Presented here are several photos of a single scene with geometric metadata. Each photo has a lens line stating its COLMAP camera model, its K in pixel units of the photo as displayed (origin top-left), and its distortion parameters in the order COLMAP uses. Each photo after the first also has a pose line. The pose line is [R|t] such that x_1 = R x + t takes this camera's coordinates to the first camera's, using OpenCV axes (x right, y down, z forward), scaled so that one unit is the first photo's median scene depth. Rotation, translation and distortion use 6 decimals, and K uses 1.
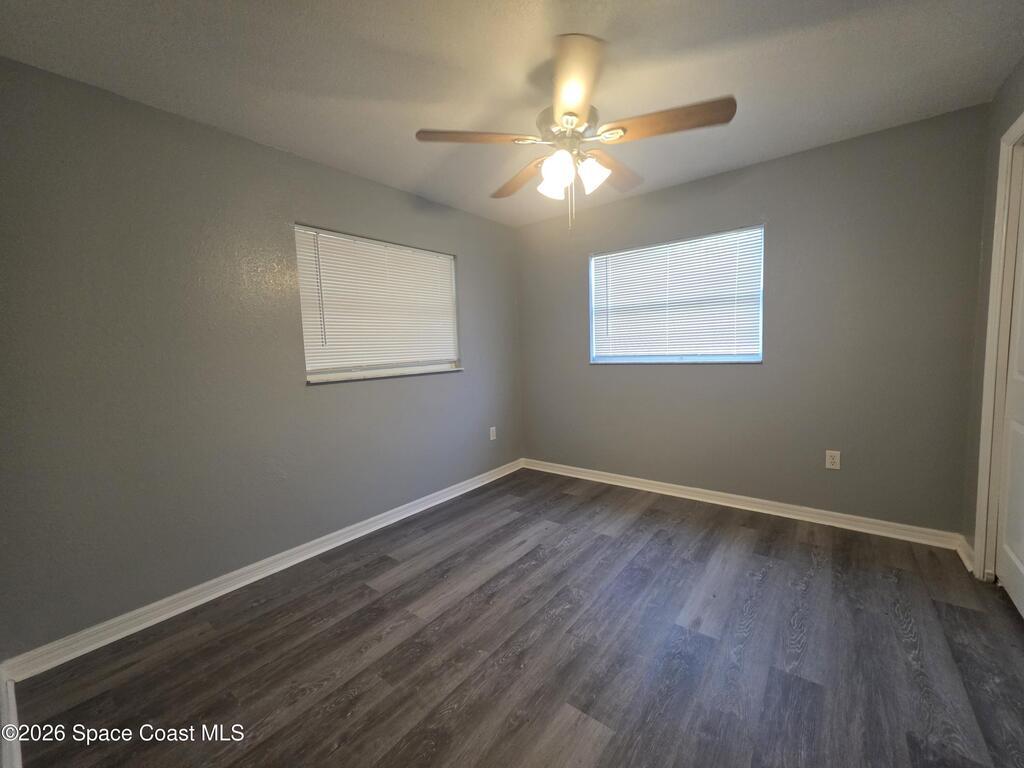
lens RADIAL K [[408.4, 0, 511.7], [0, 408.4, 387.2], [0, 0, 1]] dist [0.003681, 0.000230]
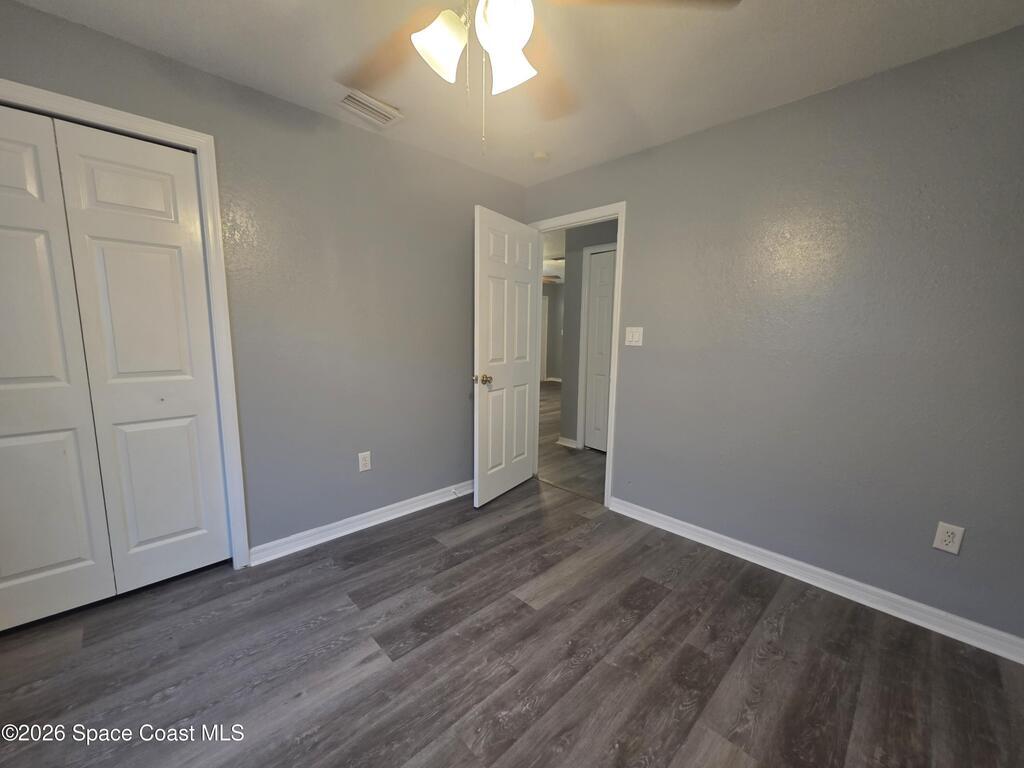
lens RADIAL K [[408.4, 0, 511.7], [0, 408.4, 387.2], [0, 0, 1]] dist [0.003681, 0.000230]
pose [[-0.990975, 0.003259, 0.134010, 0.030248], [0.034168, 0.972825, 0.229007, -0.202470], [-0.129621, 0.231519, -0.964156, 1.825019]]
